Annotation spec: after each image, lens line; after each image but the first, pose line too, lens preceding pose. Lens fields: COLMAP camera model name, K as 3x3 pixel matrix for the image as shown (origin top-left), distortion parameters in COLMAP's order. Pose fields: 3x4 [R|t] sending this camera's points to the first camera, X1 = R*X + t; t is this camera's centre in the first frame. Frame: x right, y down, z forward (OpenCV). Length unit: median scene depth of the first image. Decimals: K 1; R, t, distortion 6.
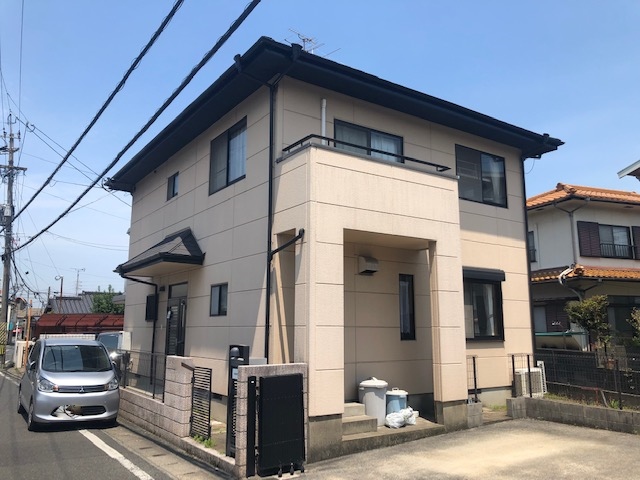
lens RADIAL K [[527.8, 0, 320.0], [0, 527.8, 240.0], [0, 0, 1]] dist [0.001484, -0.001199]
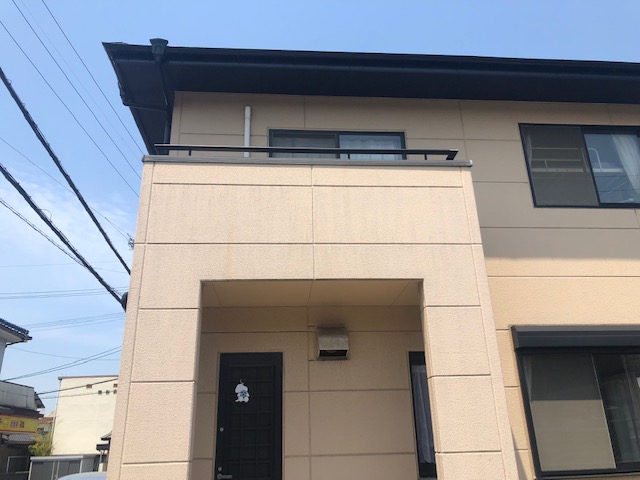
lens RADIAL K [[527.8, 0, 320.0], [0, 527.8, 240.0], [0, 0, 1]] dist [0.001484, -0.001199]
pose [[0.867728, -0.202731, -0.453815, 0.365295], [0.110258, 0.968800, -0.221968, 0.066376], [0.484656, 0.142571, 0.863008, 0.470301]]
